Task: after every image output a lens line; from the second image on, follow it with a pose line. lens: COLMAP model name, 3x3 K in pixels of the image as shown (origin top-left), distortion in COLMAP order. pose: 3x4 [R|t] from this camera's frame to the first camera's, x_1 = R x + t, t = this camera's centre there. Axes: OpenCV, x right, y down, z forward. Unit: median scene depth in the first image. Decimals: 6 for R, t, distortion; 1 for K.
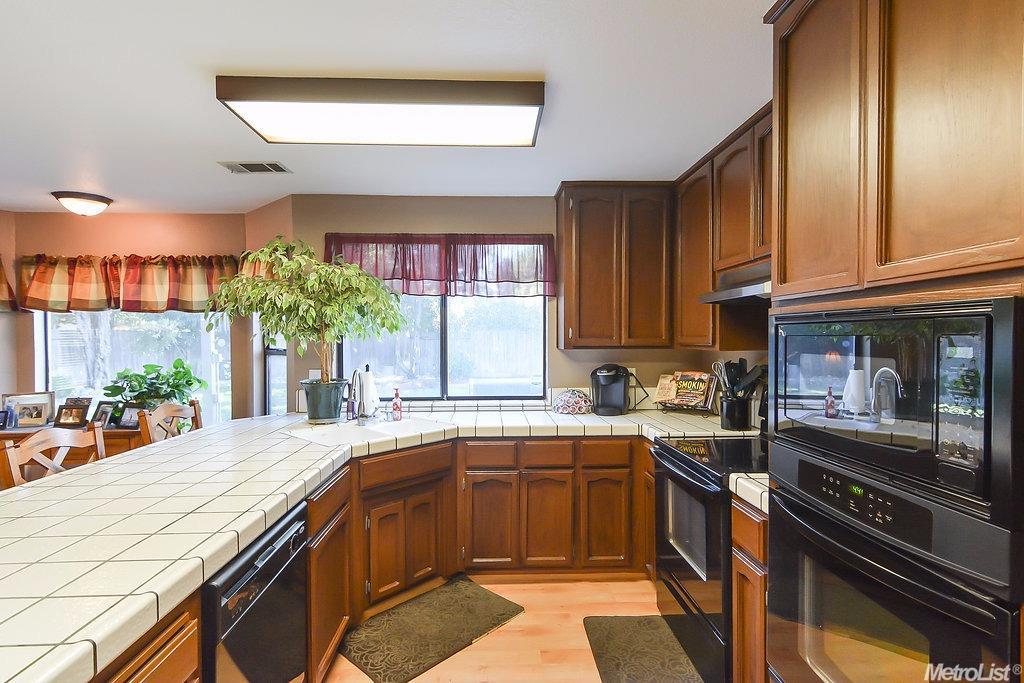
lens RADIAL K [[484.7, 0, 516.2], [0, 484.7, 342.6], [0, 0, 1]] dist [0.019952, -0.006619]
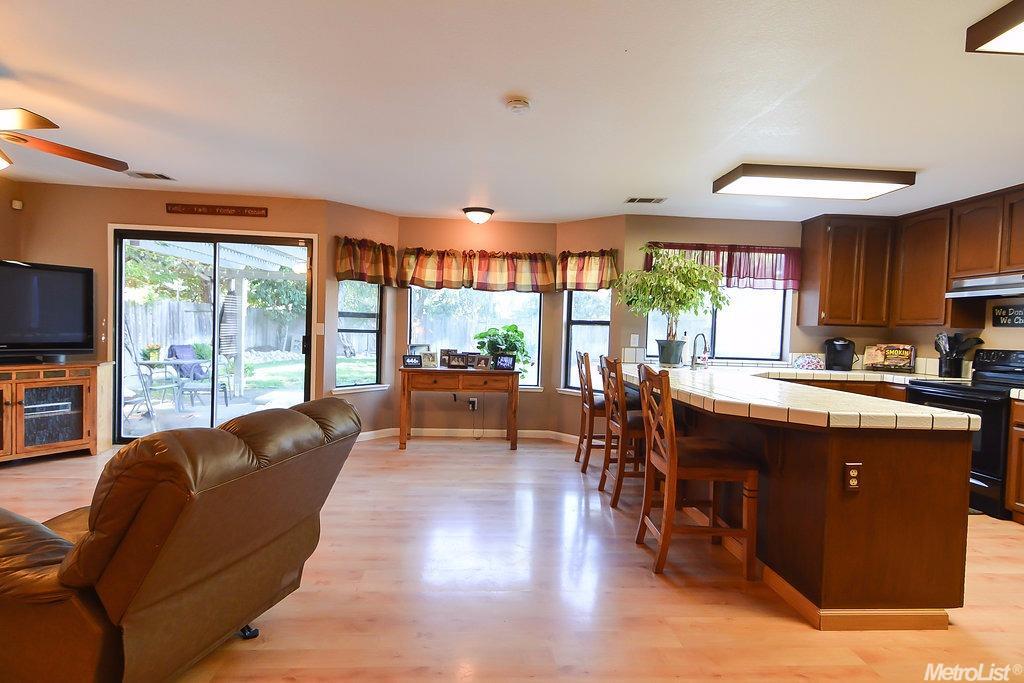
lens RADIAL K [[484.7, 0, 504.1], [0, 484.7, 342.6], [0, 0, 1]] dist [0.019952, -0.006619]
pose [[0.999300, 0.034784, 0.013783, -0.785670], [-0.035036, 0.999215, 0.018505, 0.064221], [-0.013129, -0.018974, 0.999734, -0.441258]]
